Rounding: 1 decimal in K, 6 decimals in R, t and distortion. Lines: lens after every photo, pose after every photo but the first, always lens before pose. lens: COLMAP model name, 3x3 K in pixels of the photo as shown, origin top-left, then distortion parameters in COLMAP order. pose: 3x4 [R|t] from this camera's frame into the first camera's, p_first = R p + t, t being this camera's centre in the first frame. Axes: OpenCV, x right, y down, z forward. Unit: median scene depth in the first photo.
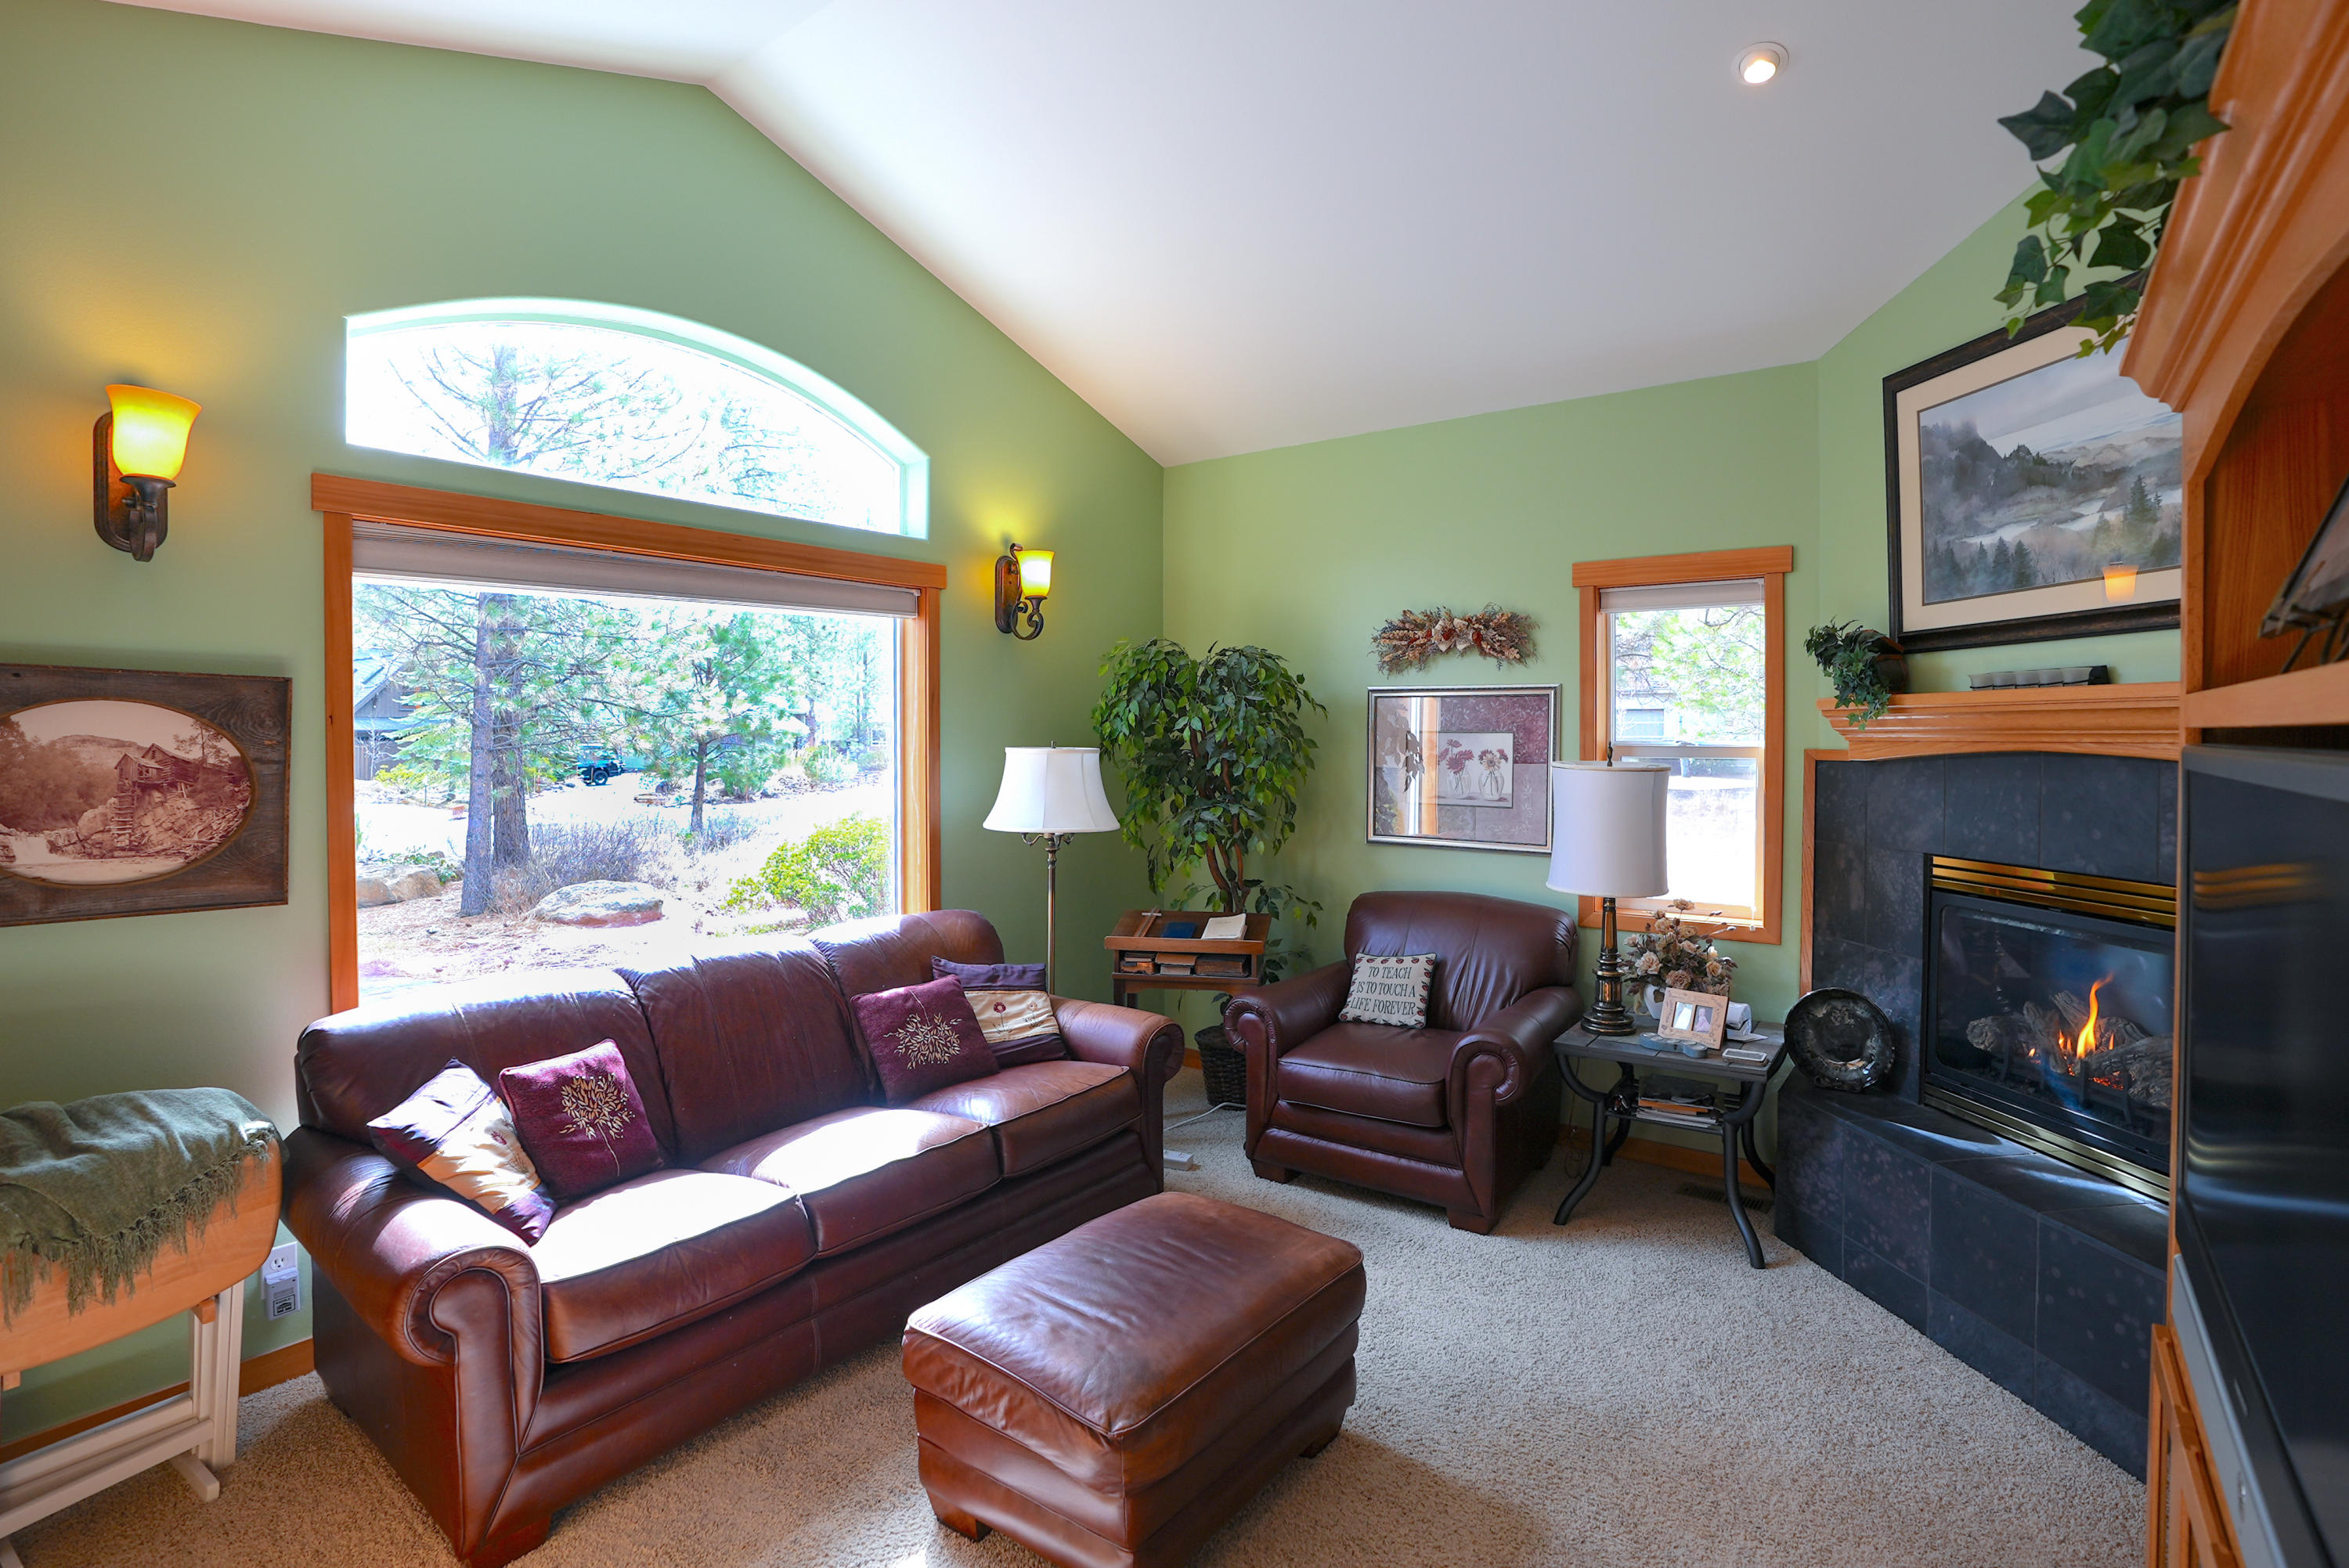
lens RADIAL K [[1114.1, 0, 1181.0], [0, 1114.1, 767.4], [0, 0, 1]] dist [-0.044349, 0.000806]
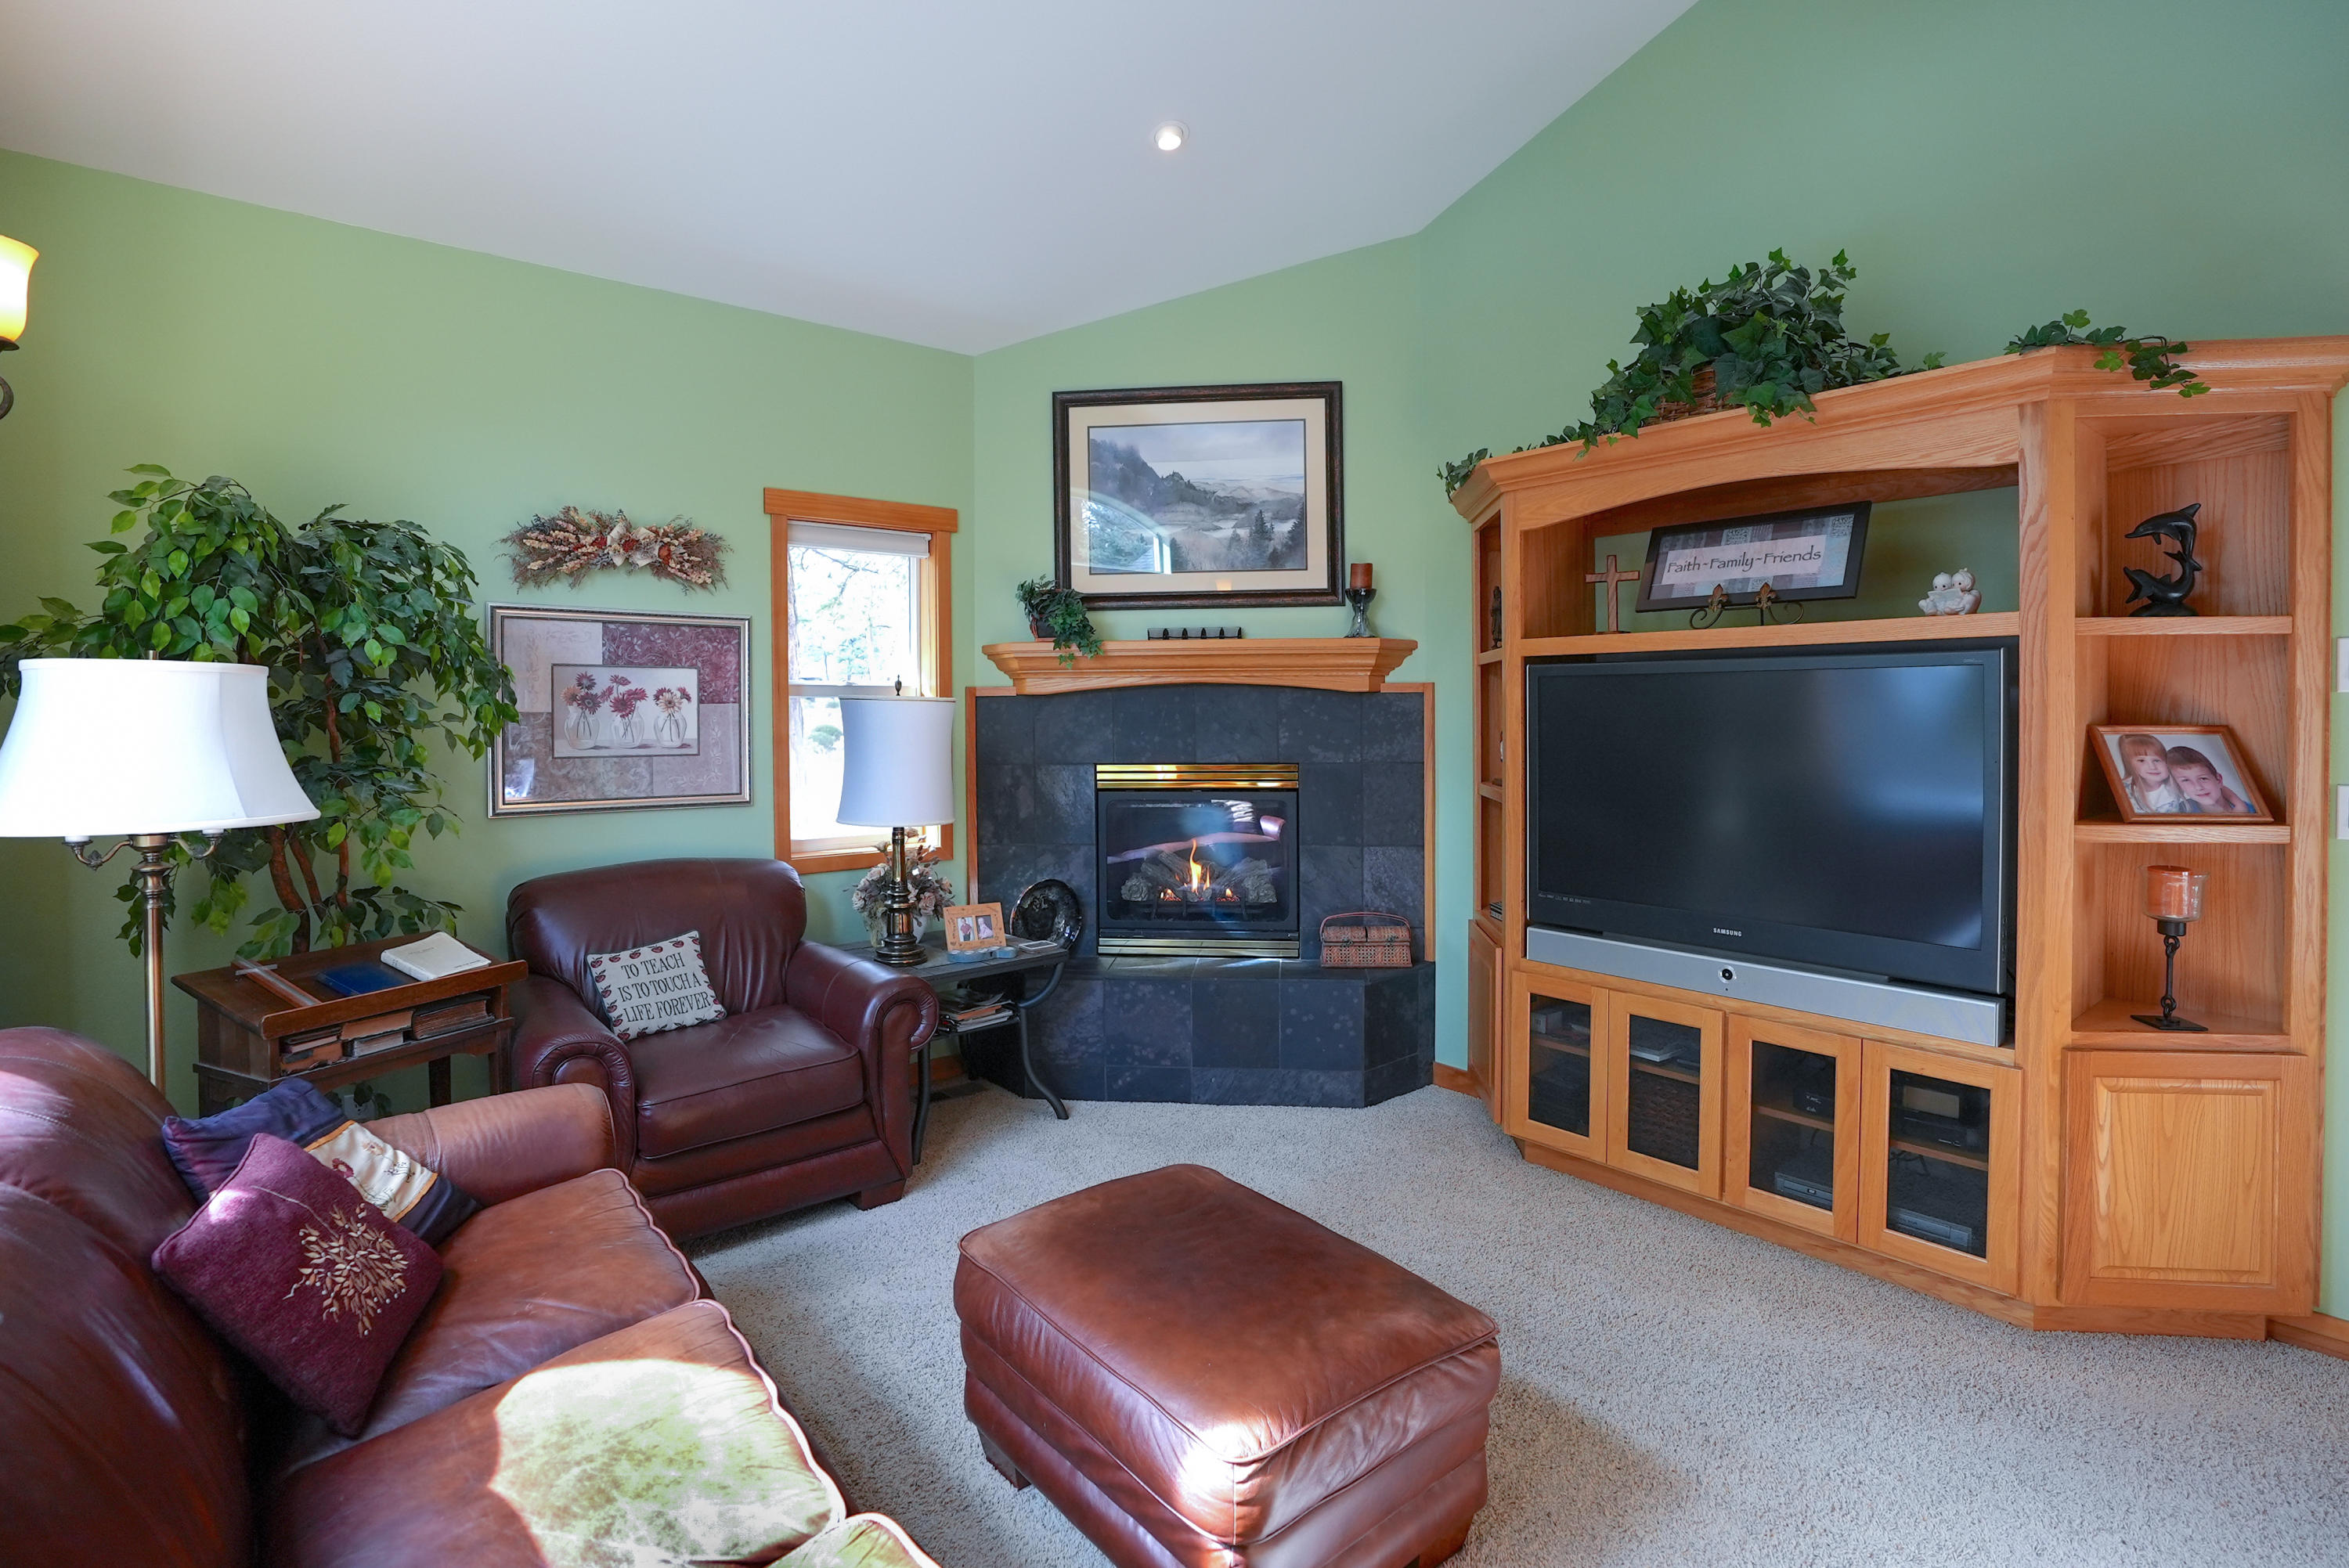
lens RADIAL K [[1141.0, 0, 1170.6], [0, 1141.0, 730.2], [0, 0, 1]] dist [-0.051700, 0.000466]
pose [[0.252386, -0.019020, 0.967440, -0.484885], [0.032709, 0.999403, 0.011116, 0.020372], [-0.967074, 0.028839, 0.252858, 0.435546]]
